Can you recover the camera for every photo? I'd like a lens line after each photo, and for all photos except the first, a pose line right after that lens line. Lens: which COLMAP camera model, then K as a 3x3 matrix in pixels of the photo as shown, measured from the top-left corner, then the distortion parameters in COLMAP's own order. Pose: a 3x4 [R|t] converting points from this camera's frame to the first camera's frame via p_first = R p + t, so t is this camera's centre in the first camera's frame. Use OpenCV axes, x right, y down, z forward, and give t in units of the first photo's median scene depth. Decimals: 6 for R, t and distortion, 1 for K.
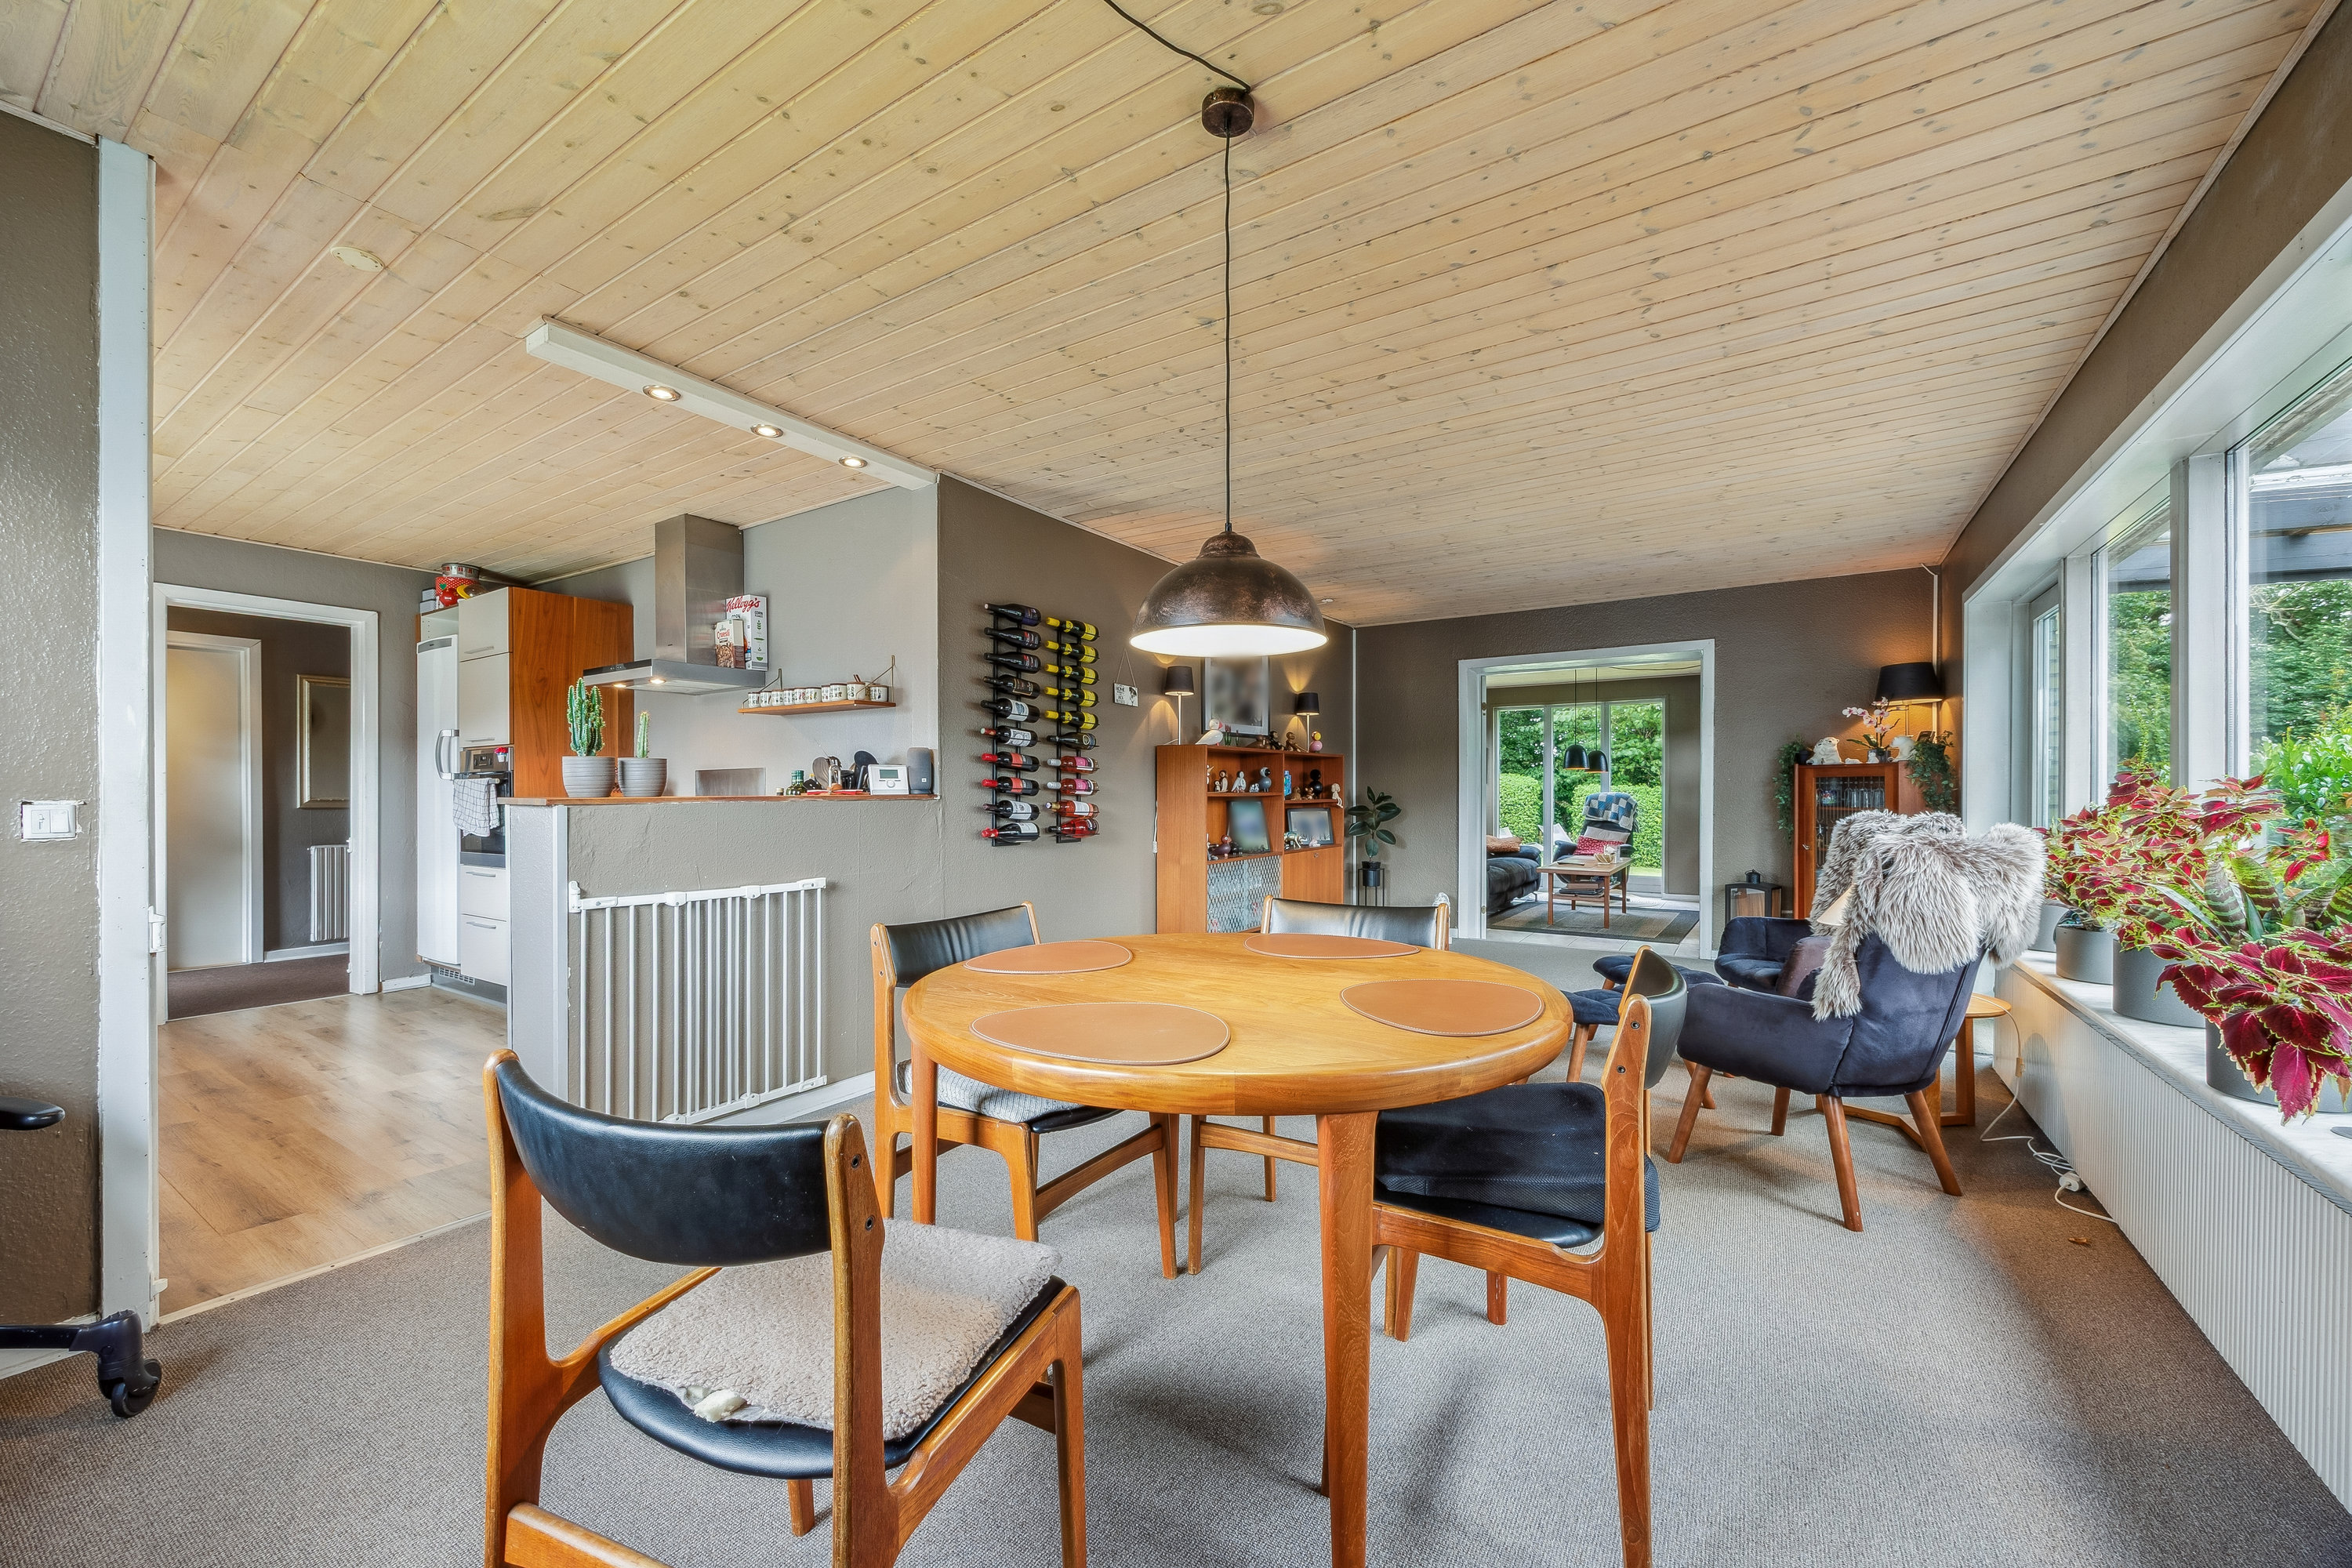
lens RADIAL K [[918.3, 0, 1162.9], [0, 918.3, 802.8], [0, 0, 1]] dist [-0.003510, -0.000281]
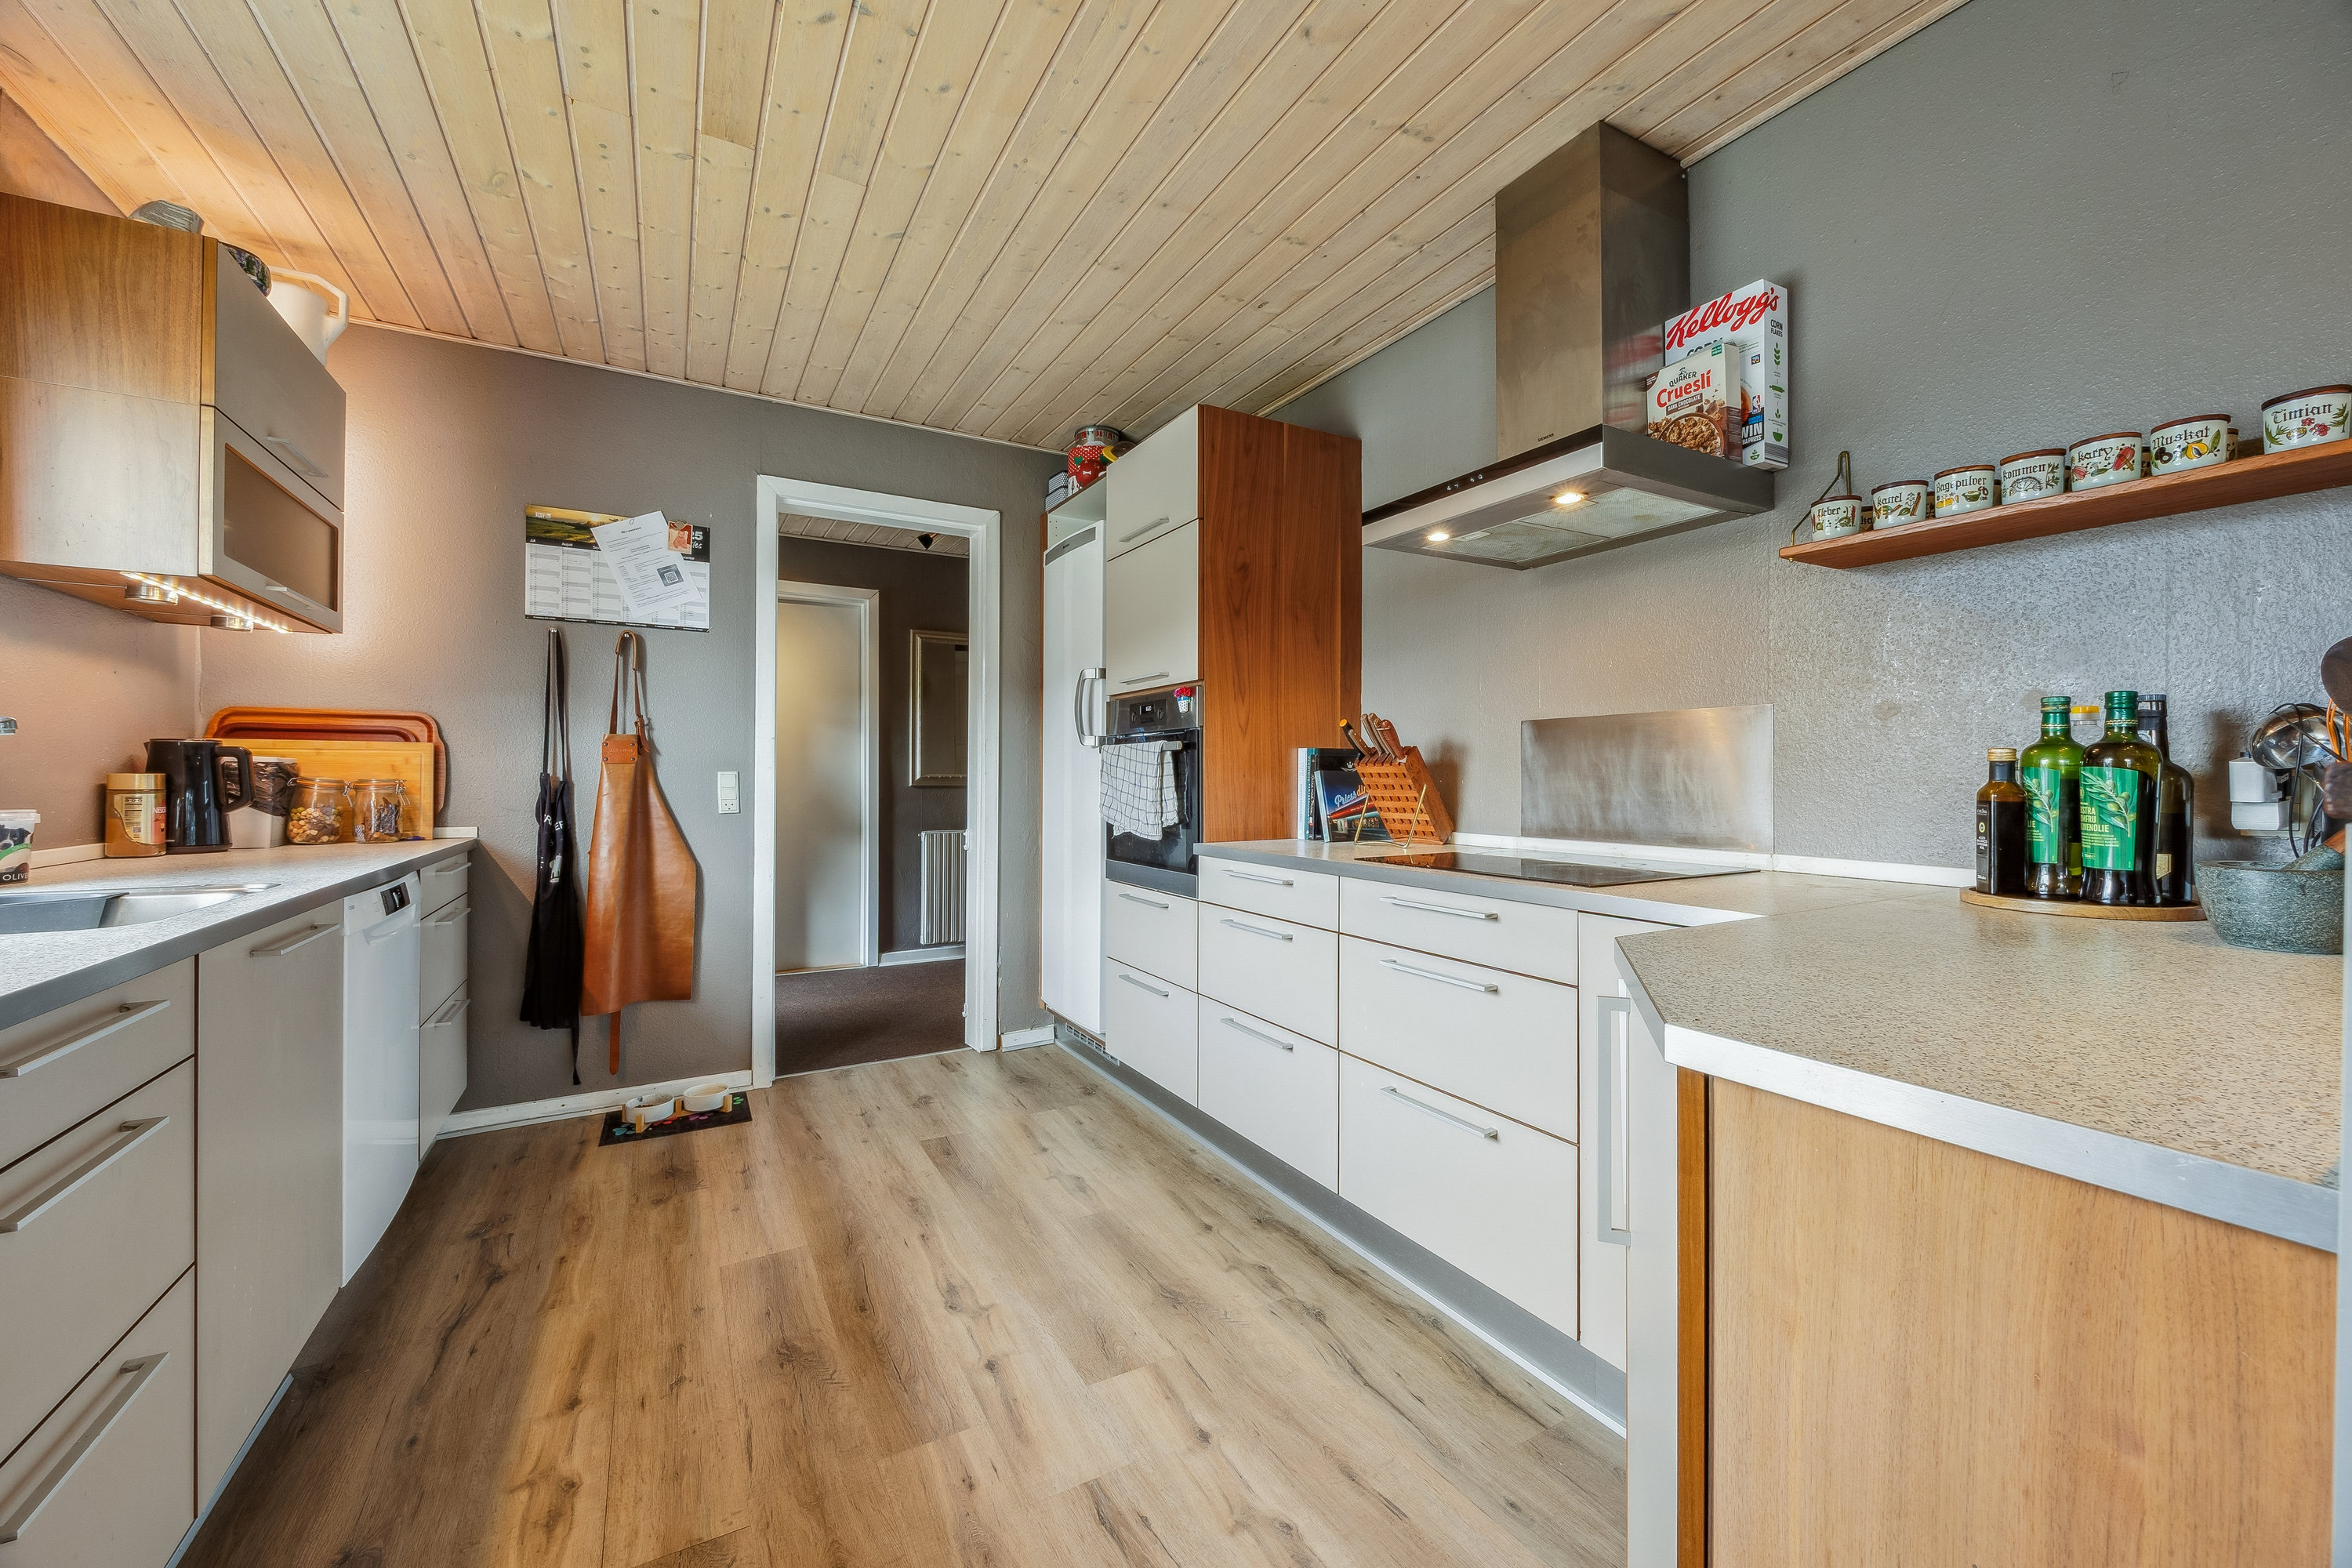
lens RADIAL K [[918.3, 0, 1183.5], [0, 918.3, 772.2], [0, 0, 1]] dist [-0.003510, -0.000281]
pose [[0.894198, -0.000742, -0.447671, -0.433355], [-0.003017, 0.999966, -0.007684, -0.002273], [0.447661, 0.008221, 0.894165, 0.452217]]
